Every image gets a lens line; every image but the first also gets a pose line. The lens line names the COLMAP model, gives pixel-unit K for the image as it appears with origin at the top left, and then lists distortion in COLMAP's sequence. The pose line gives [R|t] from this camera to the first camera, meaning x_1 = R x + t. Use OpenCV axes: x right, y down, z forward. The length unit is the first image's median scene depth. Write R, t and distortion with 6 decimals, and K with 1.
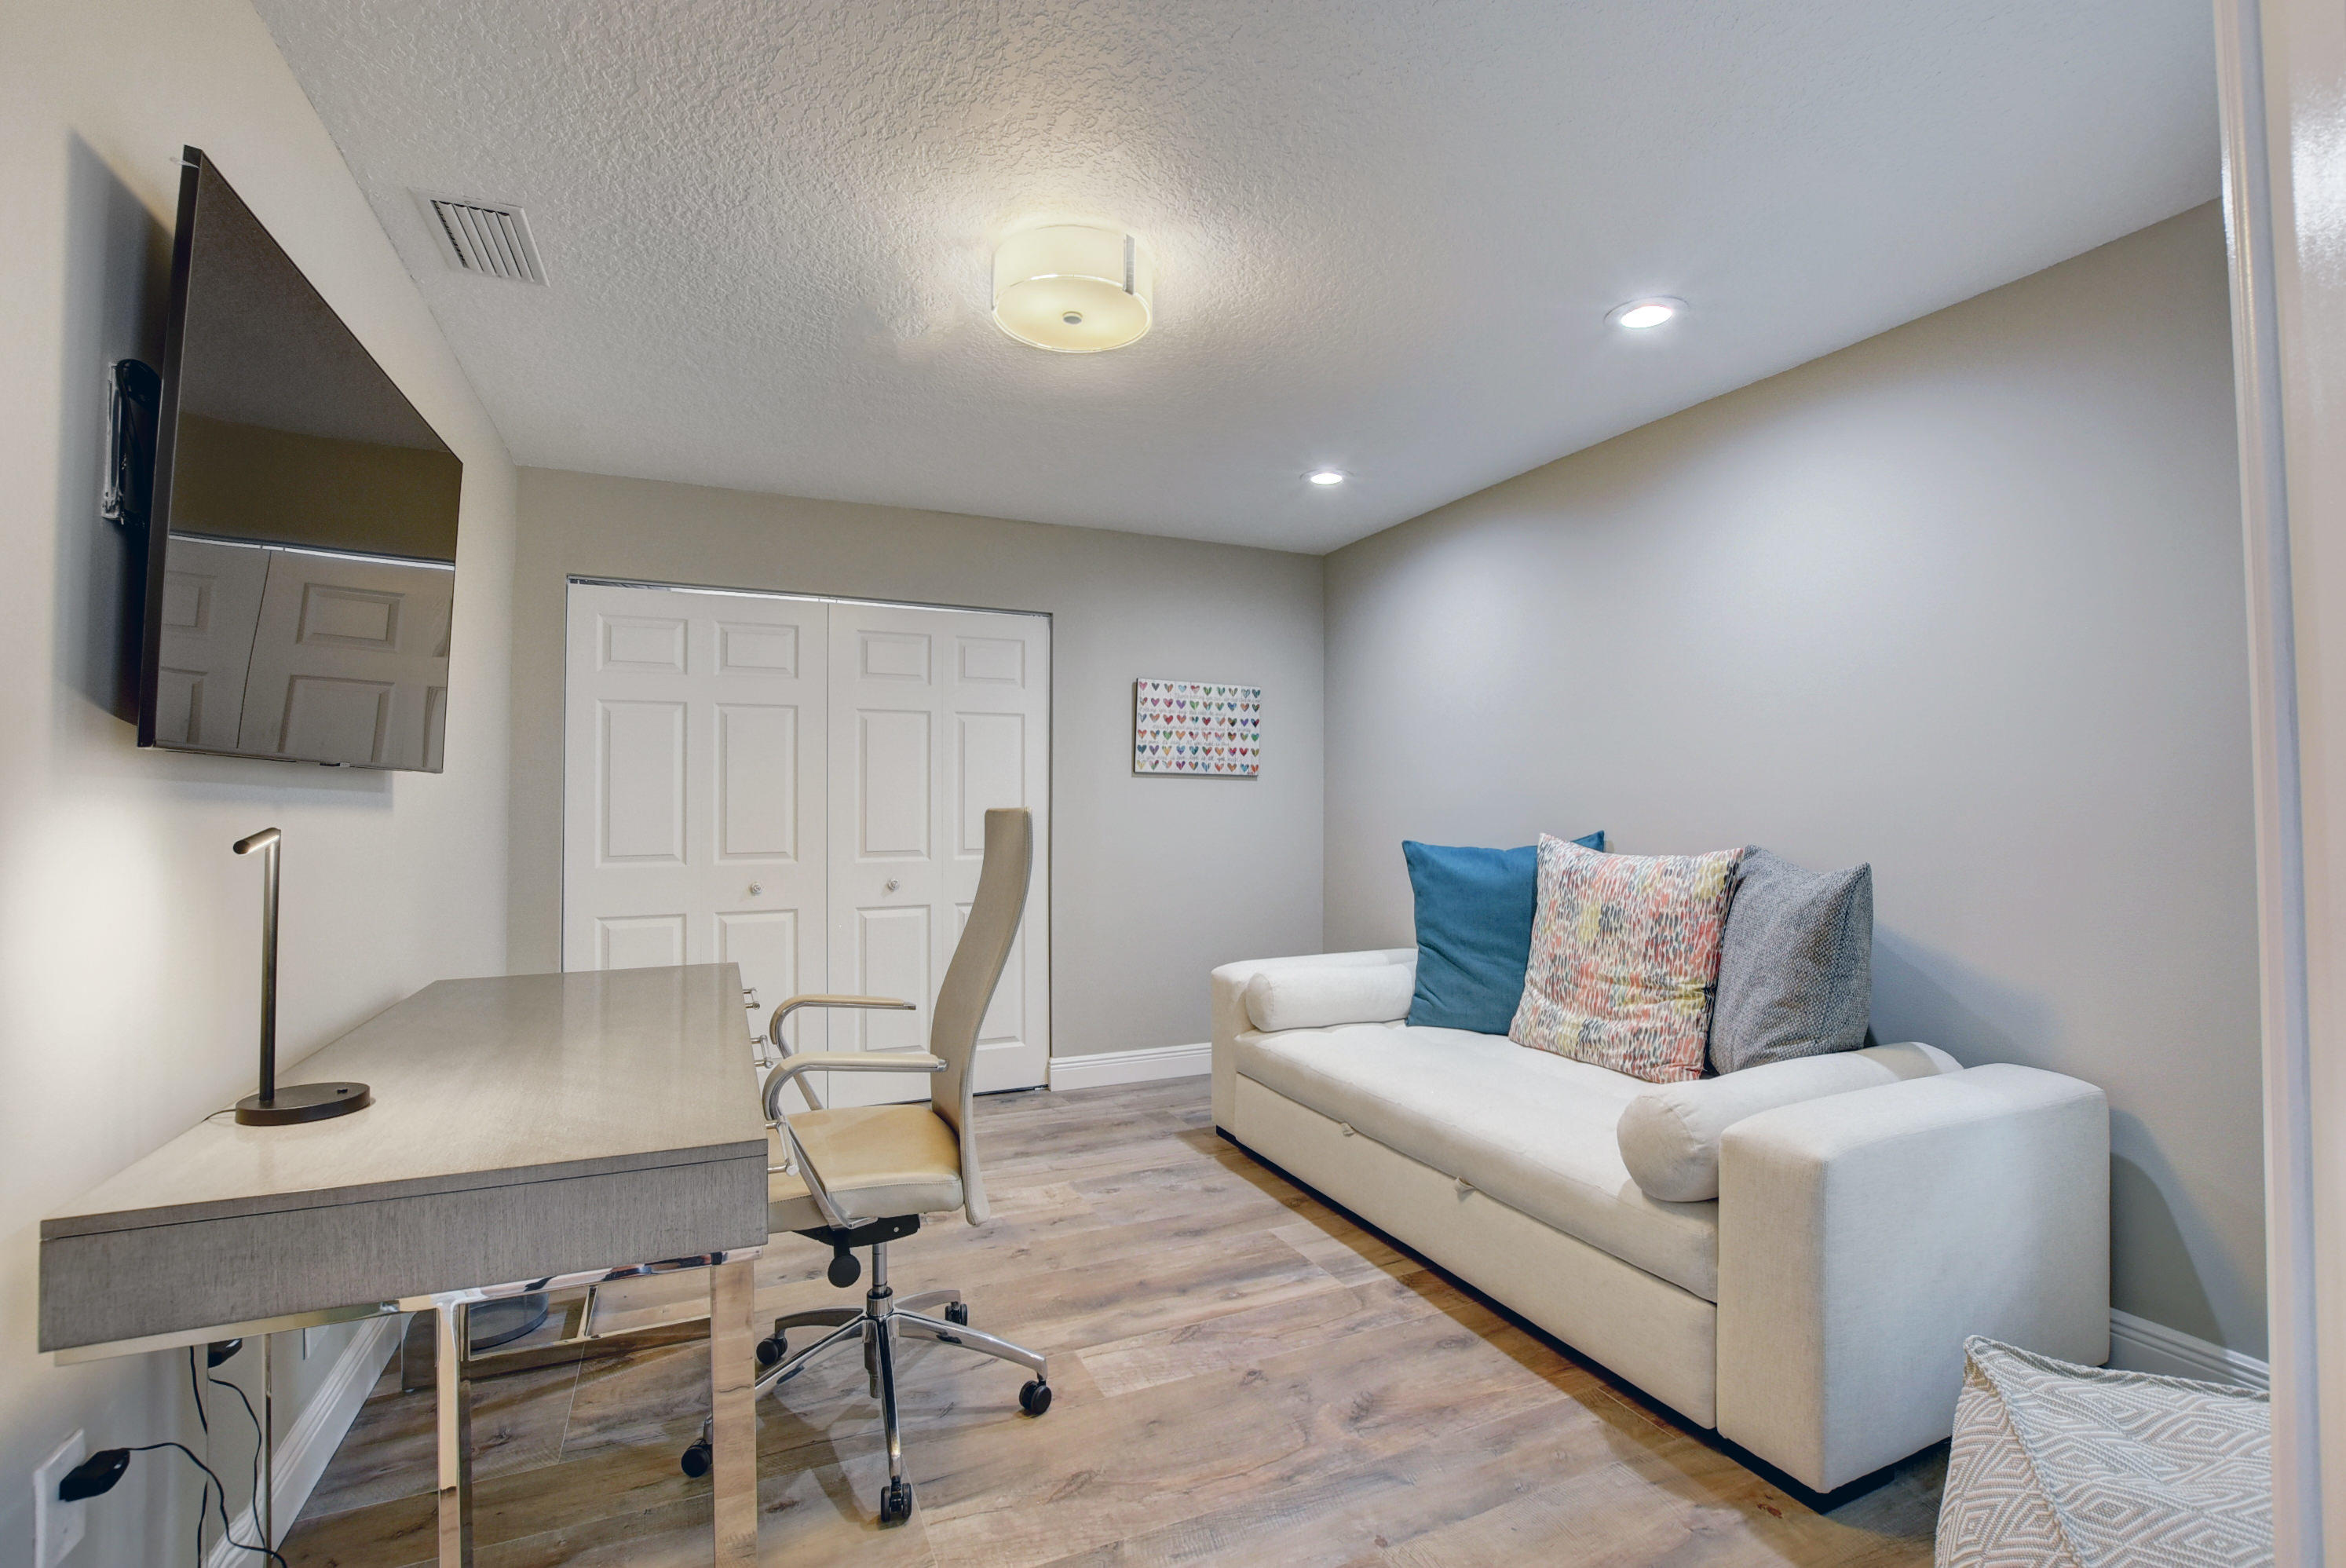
lens RADIAL K [[1020.6, 0, 1188.3], [0, 1020.6, 776.0], [0, 0, 1]] dist [-0.044105, 0.007478]
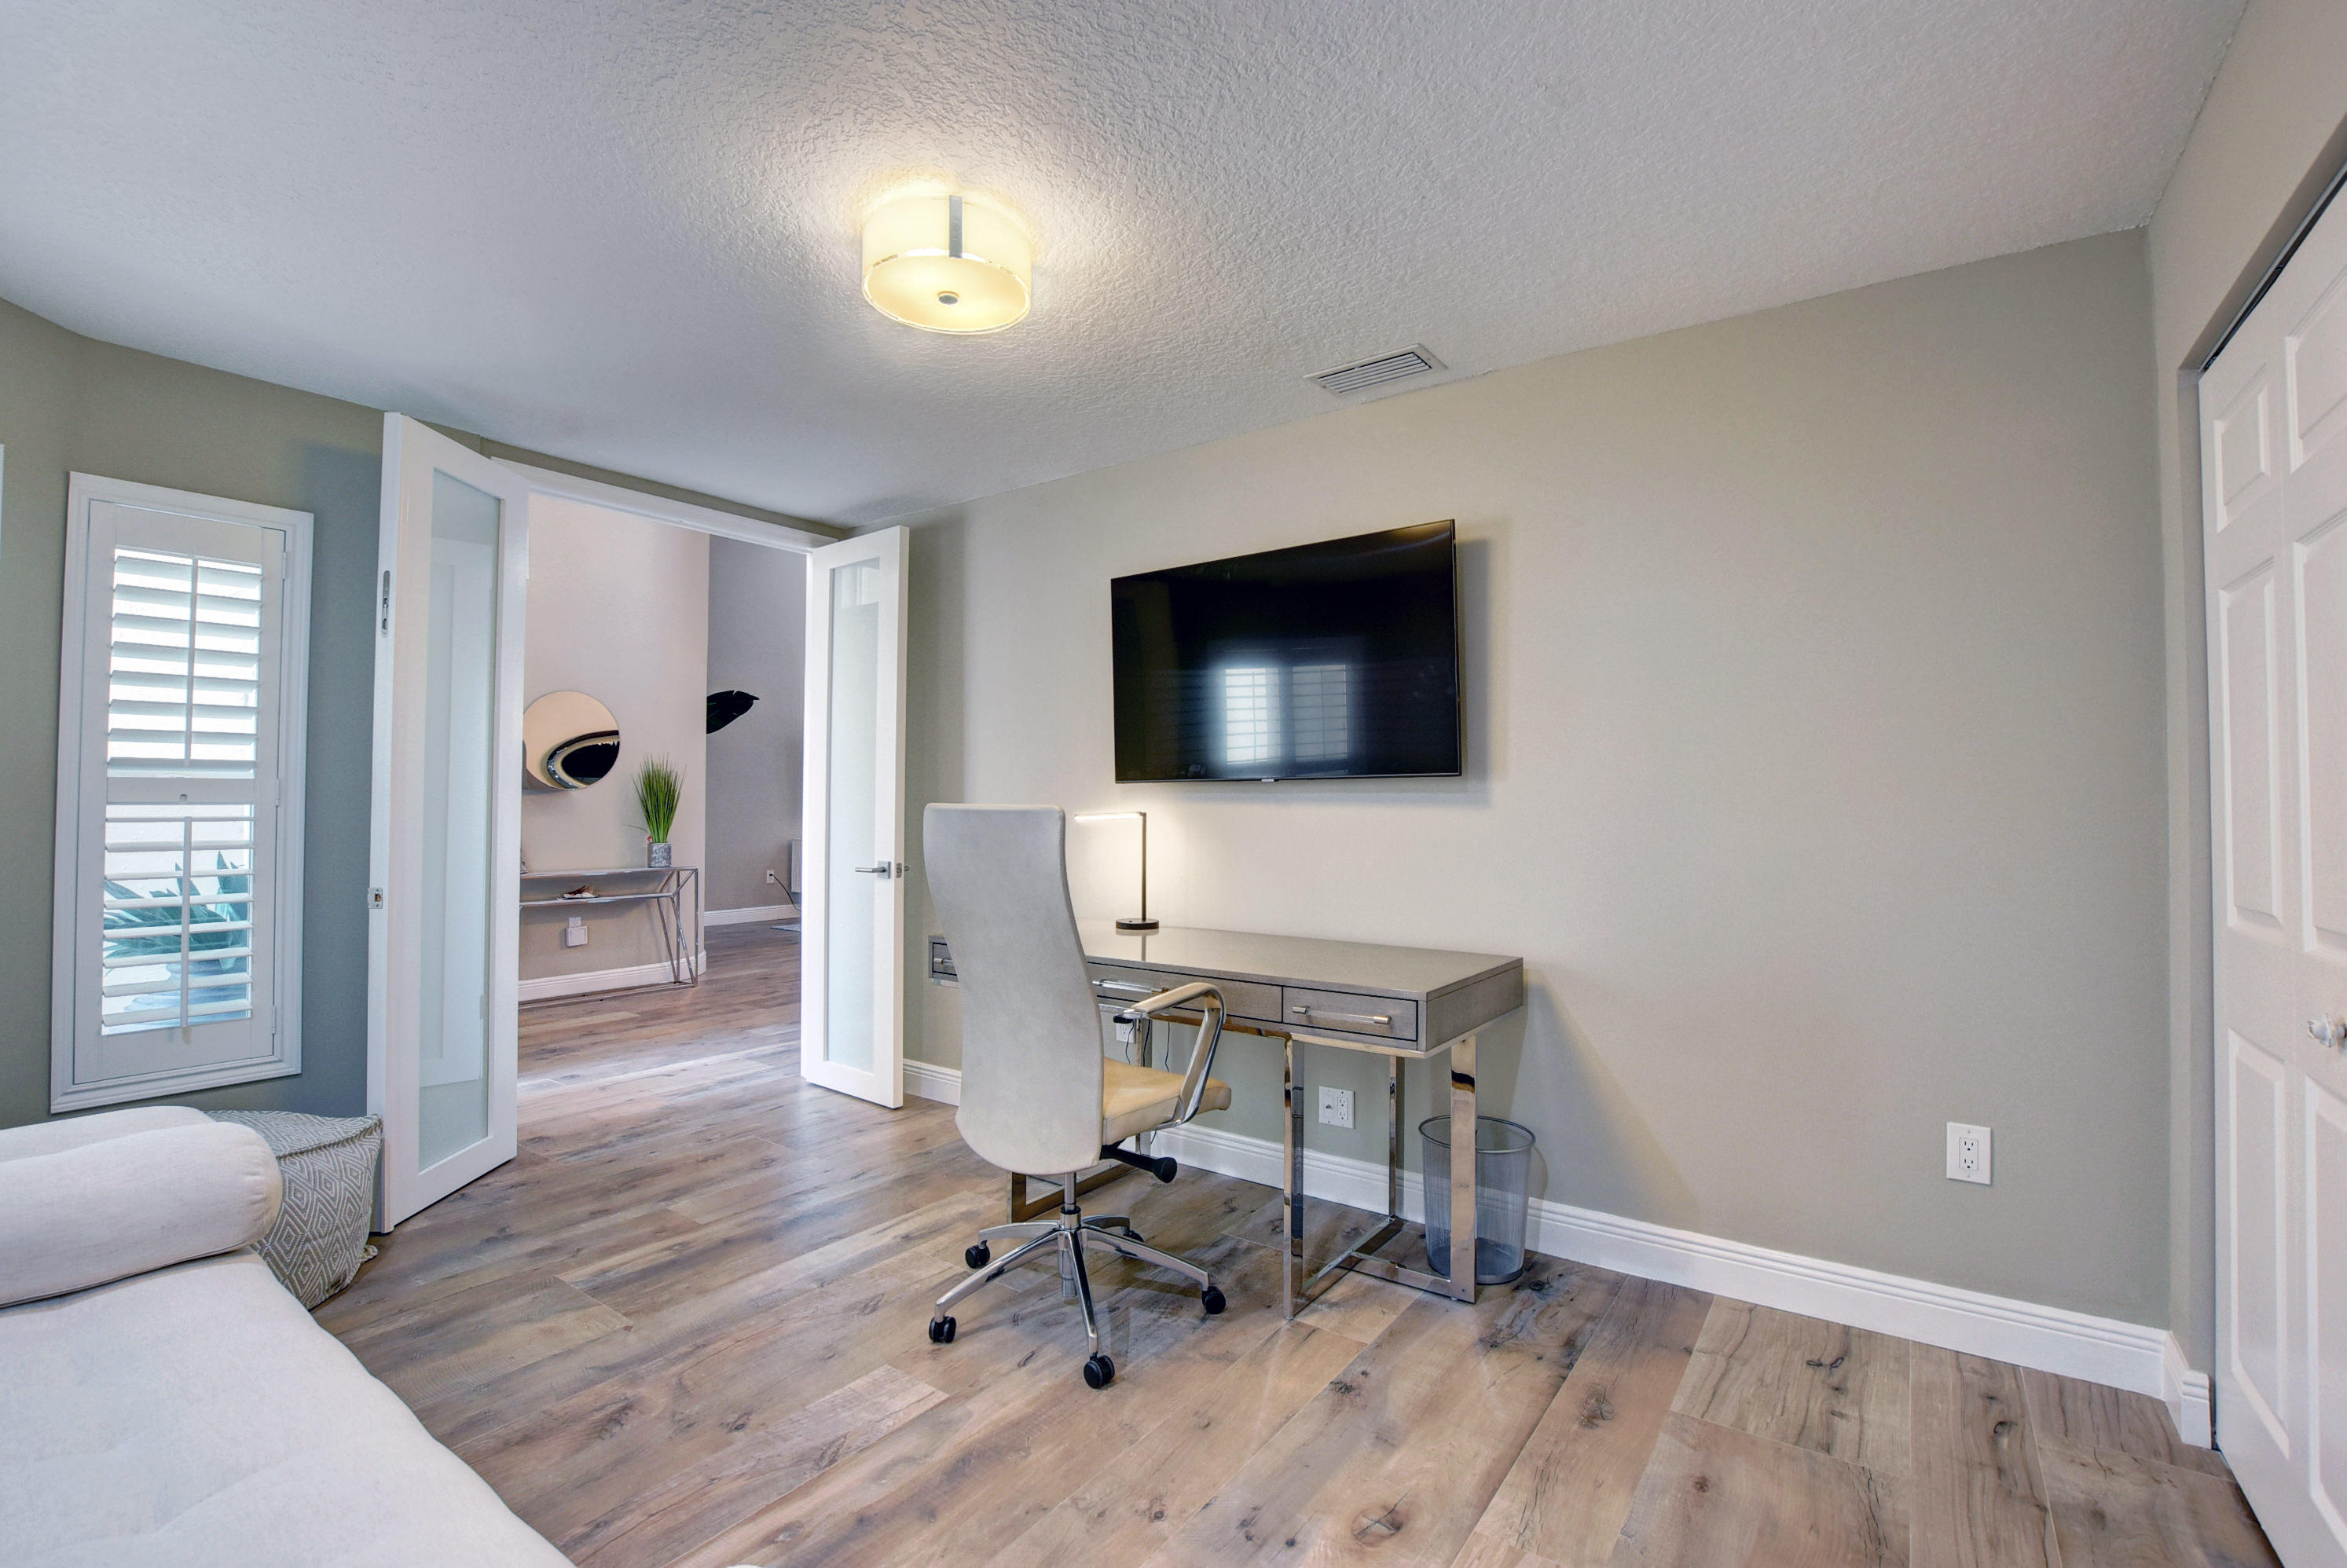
lens RADIAL K [[1020.9, 0, 1188.8], [0, 1020.9, 776.0], [0, 0, 1]] dist [-0.044105, 0.007478]
pose [[-0.862829, -0.012627, -0.505339, 0.179198], [0.015052, 0.998603, -0.050652, 0.059191], [0.505272, -0.051311, -0.861433, 2.054476]]
